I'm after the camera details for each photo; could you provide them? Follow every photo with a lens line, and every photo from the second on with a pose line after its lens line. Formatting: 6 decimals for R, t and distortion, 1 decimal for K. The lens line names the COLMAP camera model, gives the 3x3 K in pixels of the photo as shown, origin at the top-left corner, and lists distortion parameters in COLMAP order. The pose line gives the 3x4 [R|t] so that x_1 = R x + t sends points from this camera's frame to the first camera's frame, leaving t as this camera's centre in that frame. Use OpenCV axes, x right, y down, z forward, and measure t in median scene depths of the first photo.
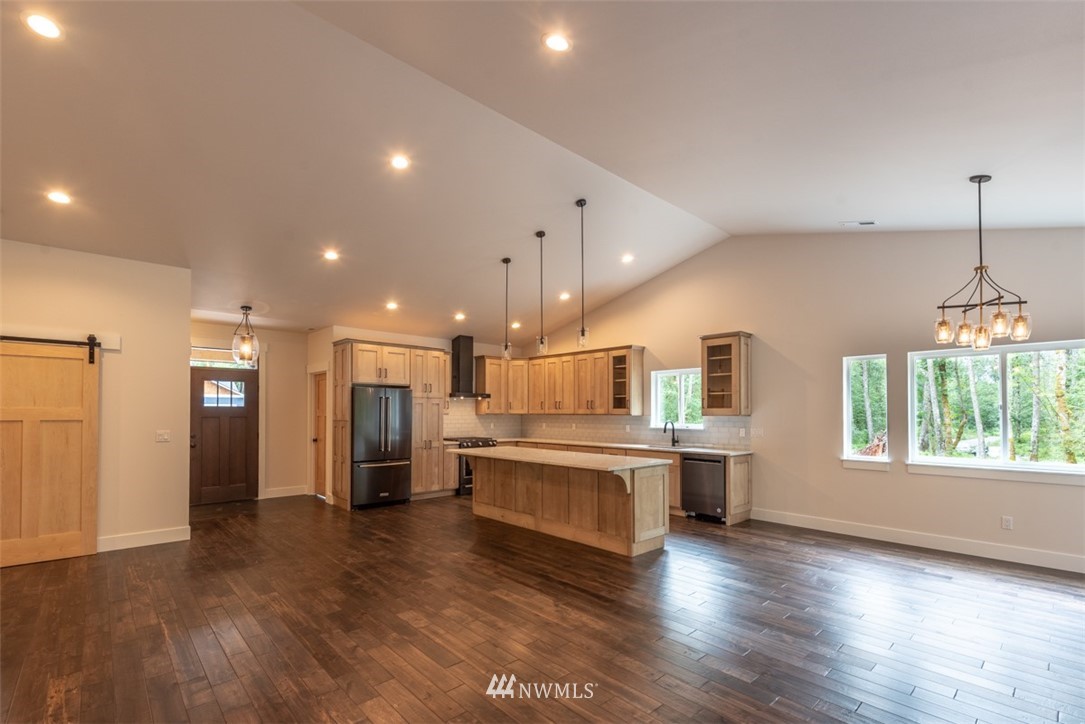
lens RADIAL K [[479.2, 0, 541.5], [0, 479.2, 409.7], [0, 0, 1]] dist [-0.001740, 0.000397]
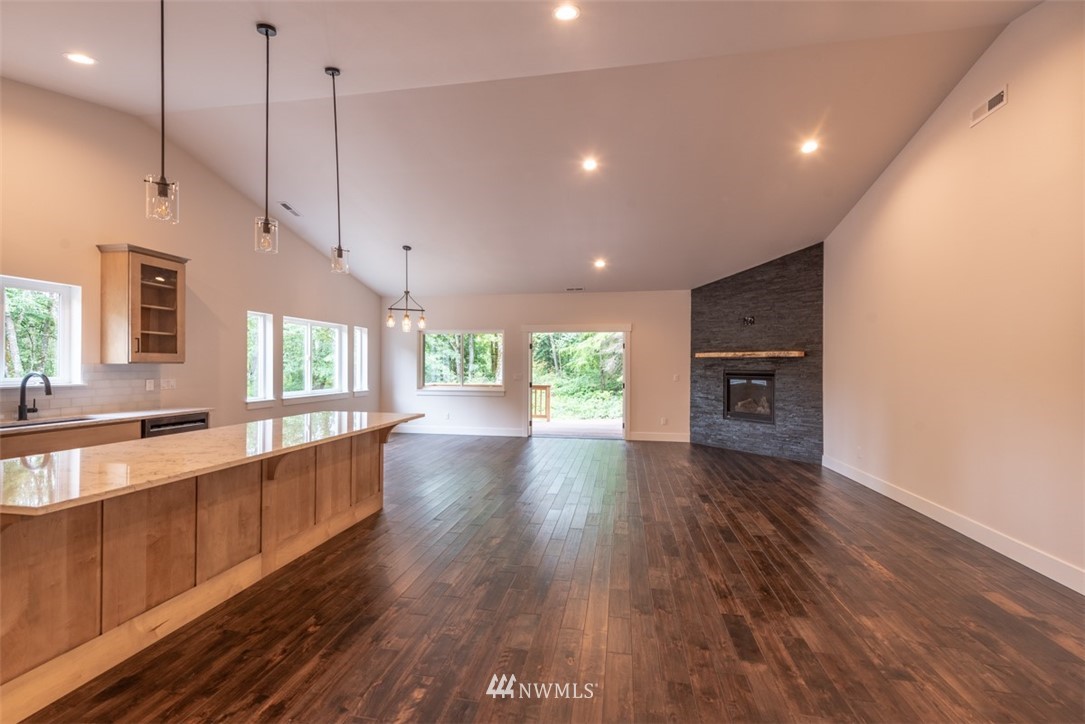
lens RADIAL K [[447.6, 0, 549.9], [0, 447.6, 365.6], [0, 0, 1]] dist [0.007554, -0.001201]
pose [[-0.620455, -0.006511, 0.784215, -0.499477], [-0.011463, 0.999934, -0.000766, 0.009190], [-0.784158, -0.009465, -0.620489, 0.881216]]
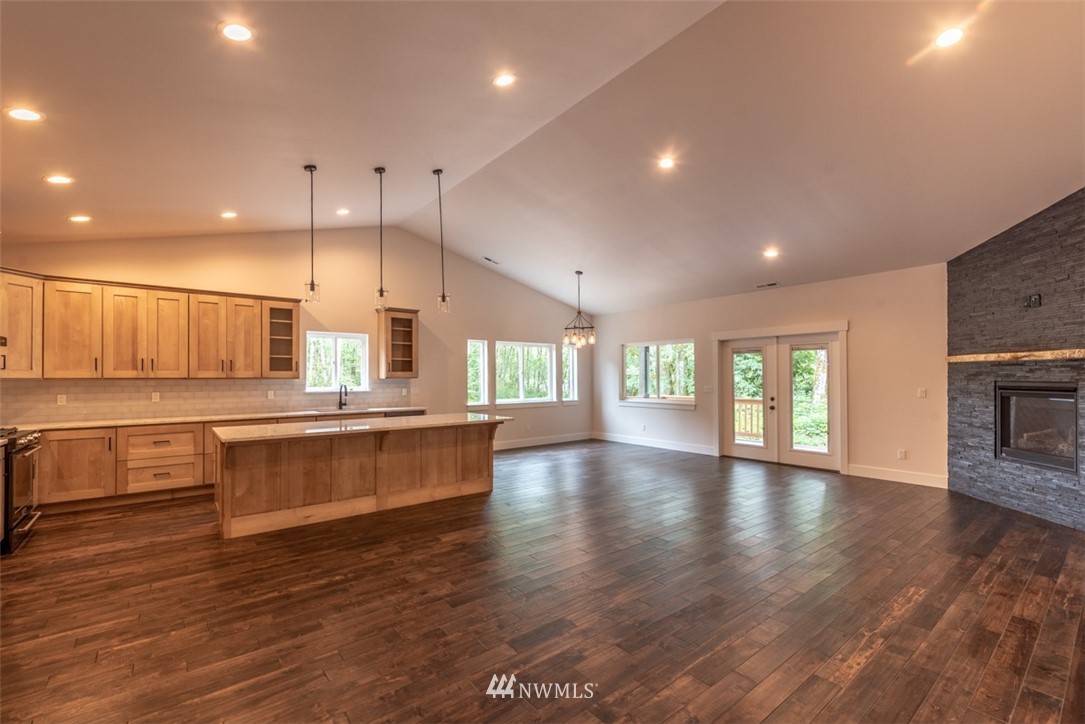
lens RADIAL K [[472.3, 0, 534.0], [0, 472.3, 375.9], [0, 0, 1]] dist [0.012367, -0.000305]
pose [[0.079112, 0.000307, 0.996866, -0.696054], [-0.000946, 1.000000, -0.000233, 0.006674], [-0.996865, -0.000924, 0.079112, 0.539485]]
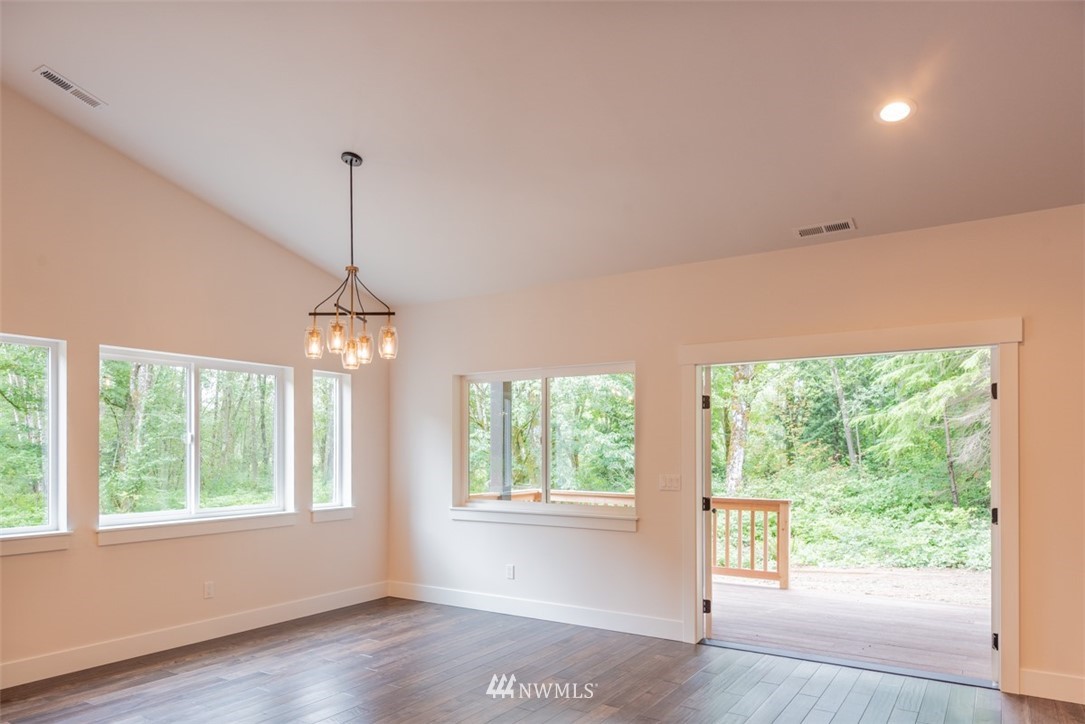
lens RADIAL K [[716.6, 0, 544.7], [0, 716.6, 451.3], [0, 0, 1]] dist [0.018787, -0.003326]
pose [[-0.257941, -0.002879, 0.966156, -0.184584], [-0.006877, 0.999976, 0.001143, 0.007141], [-0.966136, -0.006350, -0.257955, 0.519213]]
